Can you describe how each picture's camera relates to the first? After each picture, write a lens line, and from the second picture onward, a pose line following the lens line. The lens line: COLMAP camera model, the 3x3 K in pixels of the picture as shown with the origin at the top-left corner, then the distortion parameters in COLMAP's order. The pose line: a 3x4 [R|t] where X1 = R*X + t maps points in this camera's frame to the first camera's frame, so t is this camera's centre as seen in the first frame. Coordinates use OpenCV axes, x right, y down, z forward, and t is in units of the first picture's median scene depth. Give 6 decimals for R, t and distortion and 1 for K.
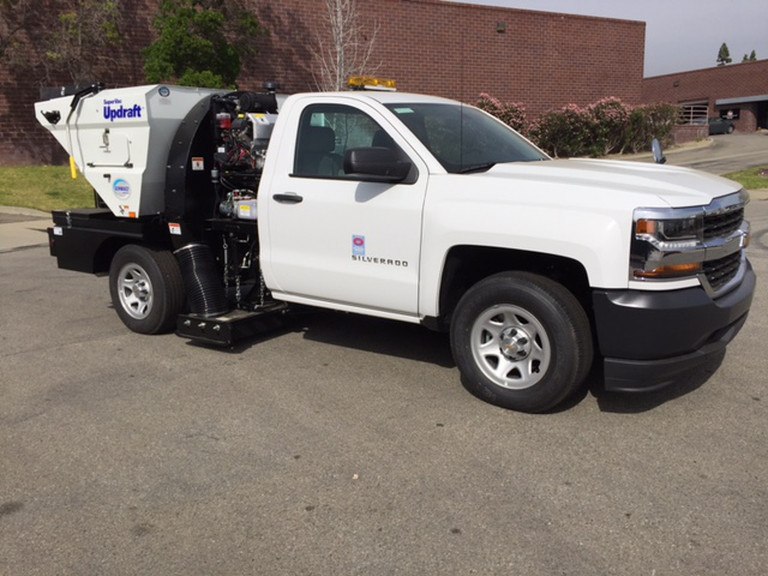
lens RADIAL K [[640.7, 0, 388.4], [0, 640.7, 275.7], [0, 0, 1]] dist [0.068102, -0.100712]
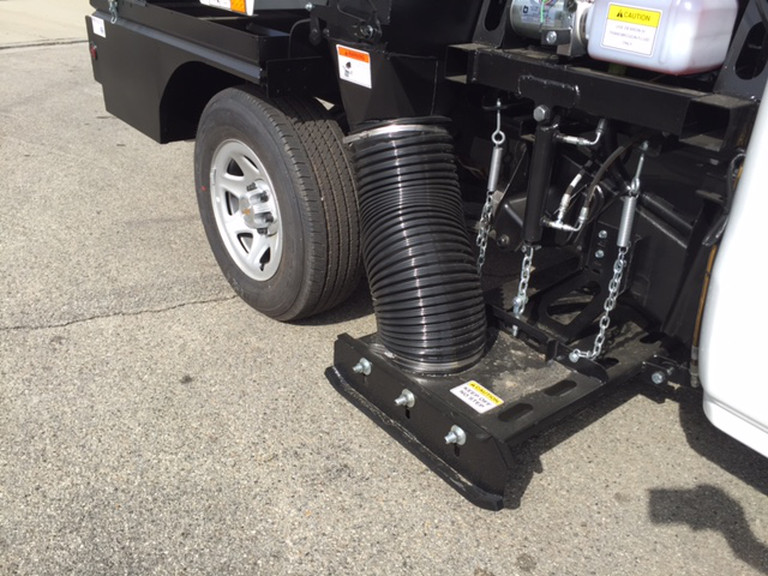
lens RADIAL K [[640.7, 0, 382.7], [0, 640.7, 270.0], [0, 0, 1]] dist [0.068102, -0.100712]
pose [[0.959252, 0.177464, -0.219868, -0.225241], [-0.105849, 0.947187, 0.302709, -0.072954], [0.261976, -0.267102, 0.927375, 0.668799]]
